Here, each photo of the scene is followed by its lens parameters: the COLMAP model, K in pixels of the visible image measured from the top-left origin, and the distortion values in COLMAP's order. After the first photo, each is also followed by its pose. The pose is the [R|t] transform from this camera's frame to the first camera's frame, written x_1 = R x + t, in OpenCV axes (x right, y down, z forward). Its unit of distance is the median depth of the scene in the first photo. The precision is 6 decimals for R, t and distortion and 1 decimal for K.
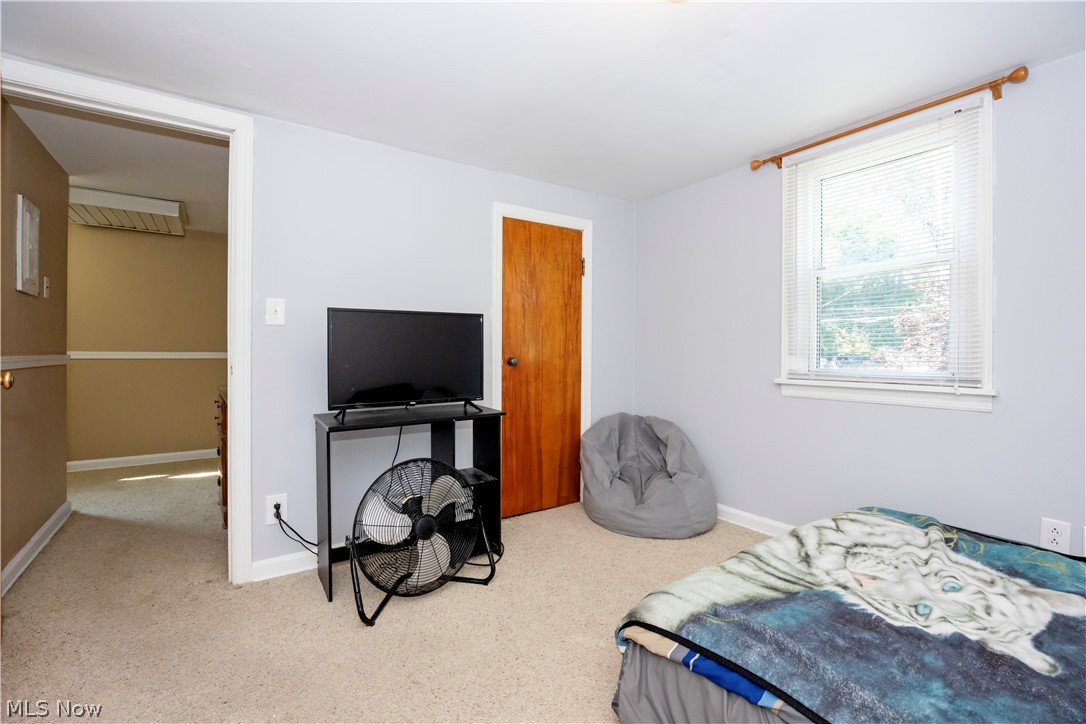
lens RADIAL K [[479.4, 0, 541.5], [0, 479.4, 356.0], [0, 0, 1]] dist [-0.016545, -0.000269]
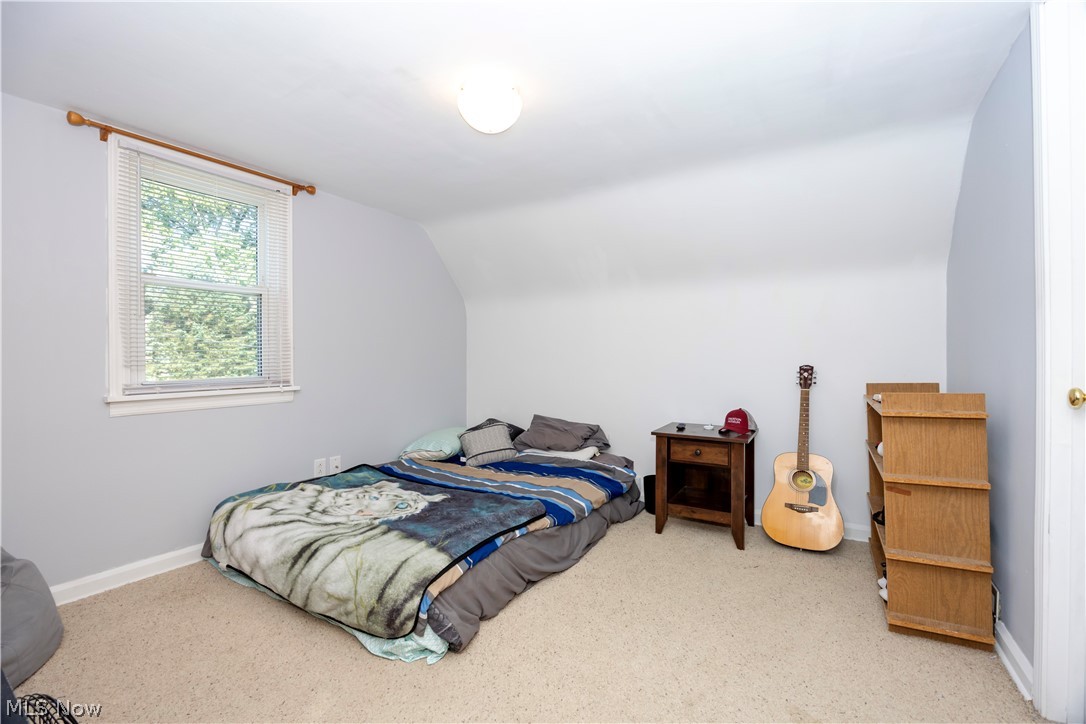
lens RADIAL K [[479.4, 0, 541.5], [0, 479.4, 356.0], [0, 0, 1]] dist [-0.016545, -0.000269]
pose [[-0.400290, -0.001908, 0.916387, -0.912191], [0.007022, 0.999962, 0.005149, -0.034017], [-0.916362, 0.008496, -0.400261, 1.050565]]
